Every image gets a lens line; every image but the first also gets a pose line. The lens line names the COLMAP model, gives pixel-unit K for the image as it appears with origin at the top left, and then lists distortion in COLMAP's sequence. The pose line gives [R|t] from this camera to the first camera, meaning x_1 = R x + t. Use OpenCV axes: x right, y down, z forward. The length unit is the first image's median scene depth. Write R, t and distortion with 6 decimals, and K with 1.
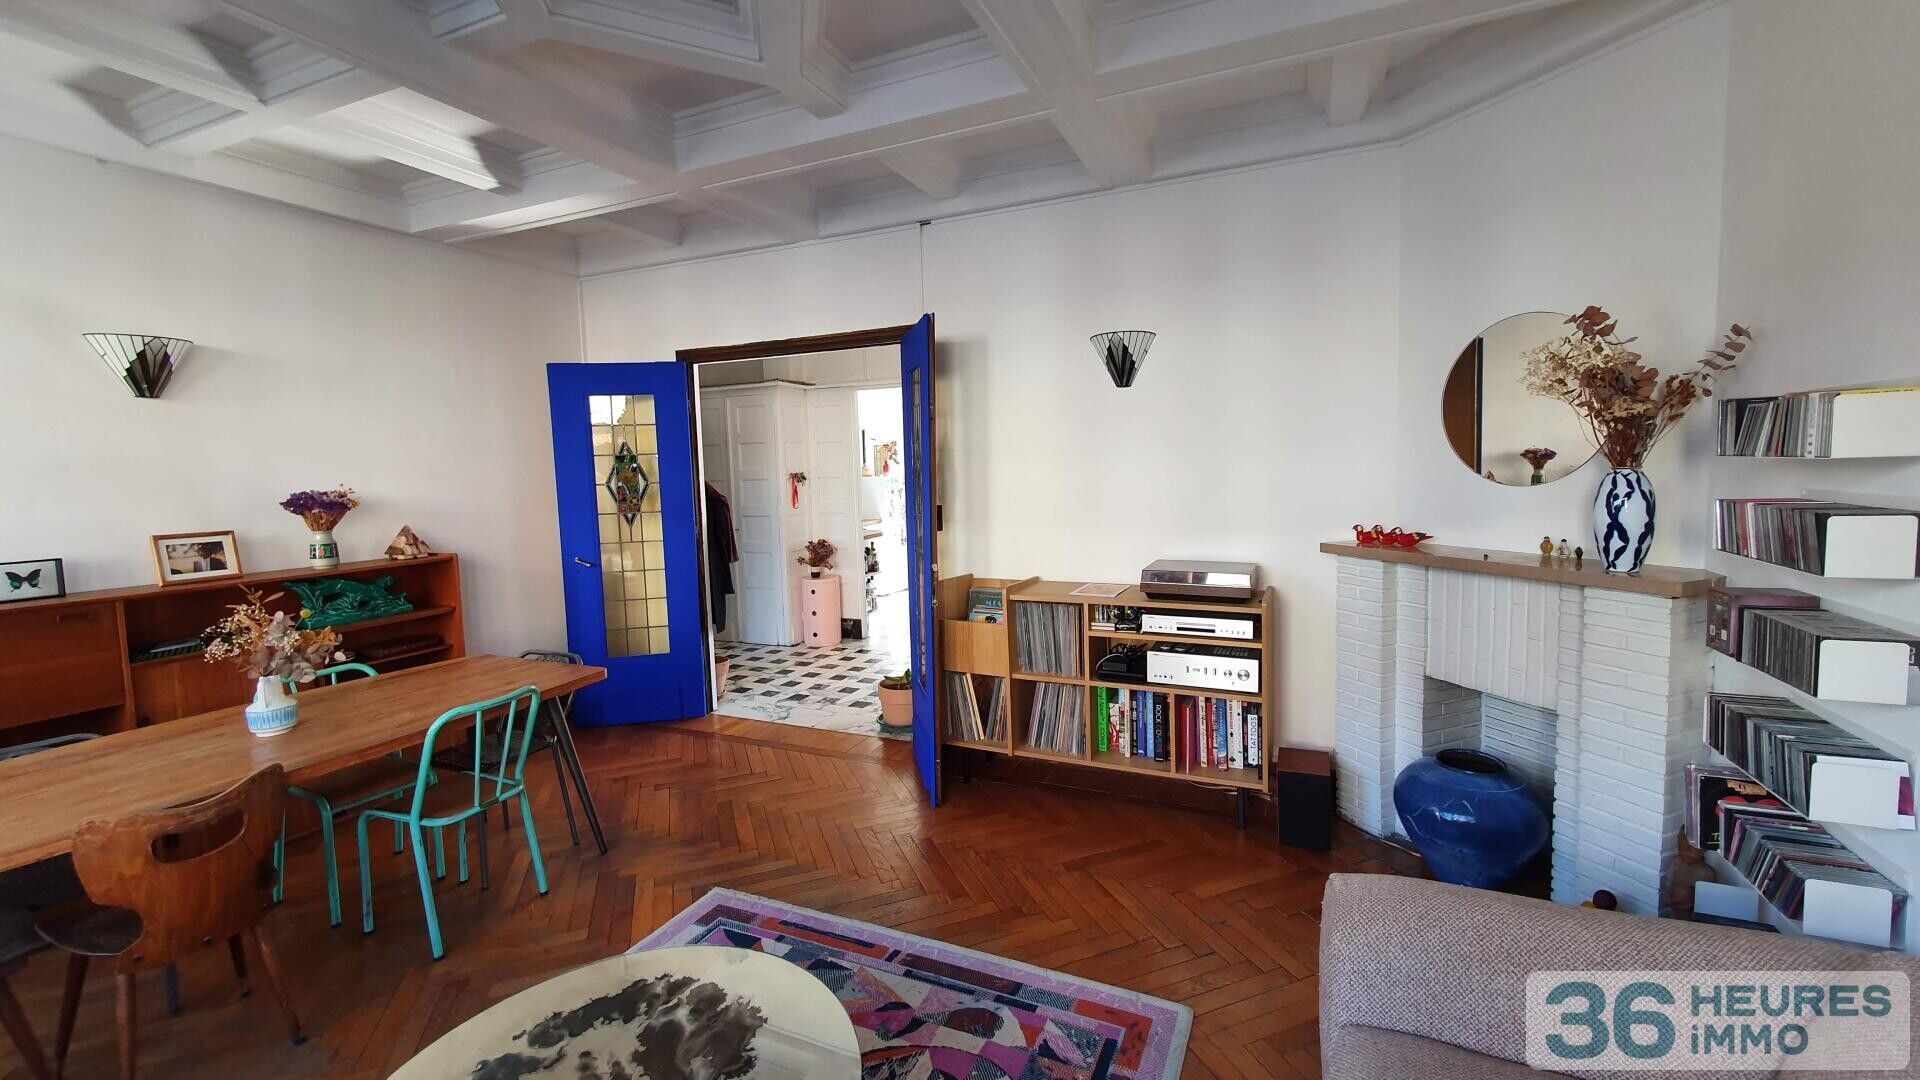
lens RADIAL K [[770.0, 0, 961.8], [0, 770.0, 529.7], [0, 0, 1]] dist [0.010899, -0.000882]
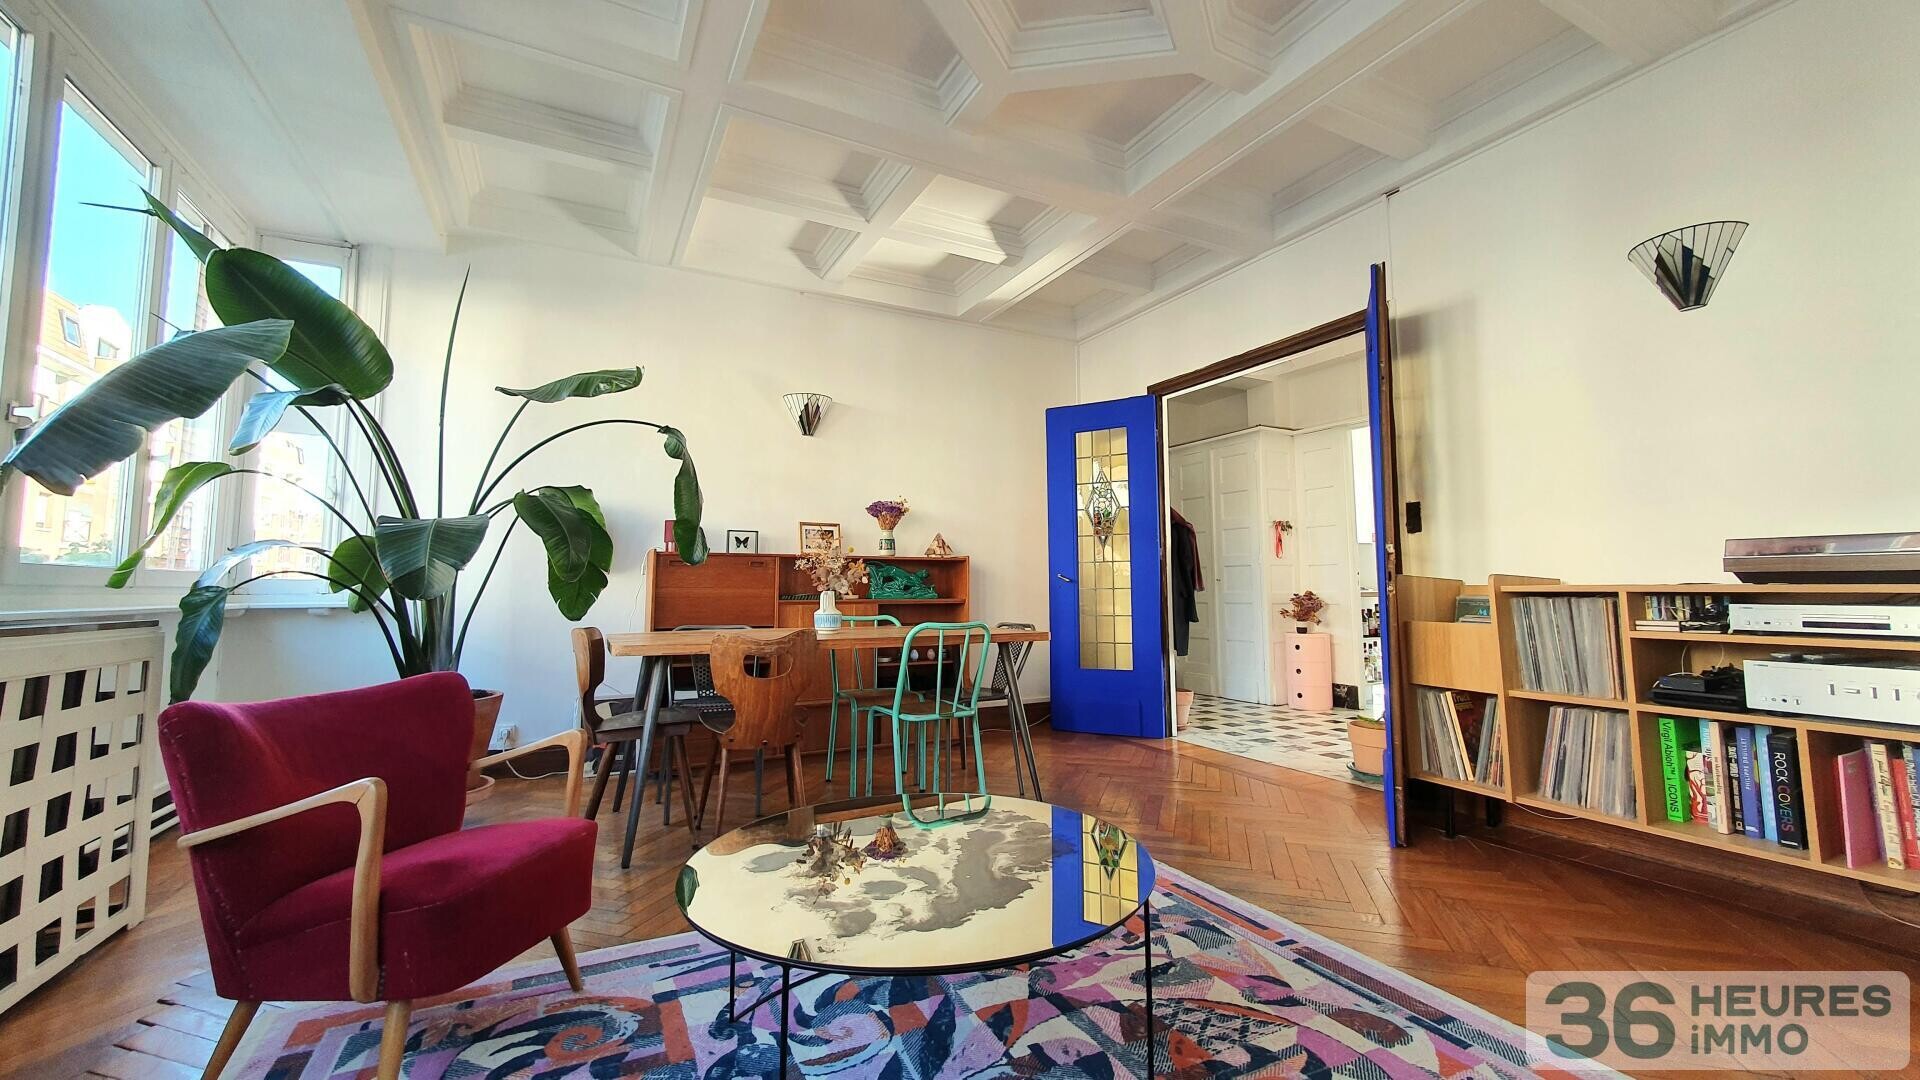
lens RADIAL K [[754.6, 0, 959.6], [0, 754.6, 529.0], [0, 0, 1]] dist [0.006308, -0.000439]
pose [[0.782504, -0.020656, -0.622303, 0.112370], [-0.075462, 0.988936, -0.127714, 0.168191], [0.618056, 0.146897, 0.772288, 0.048595]]
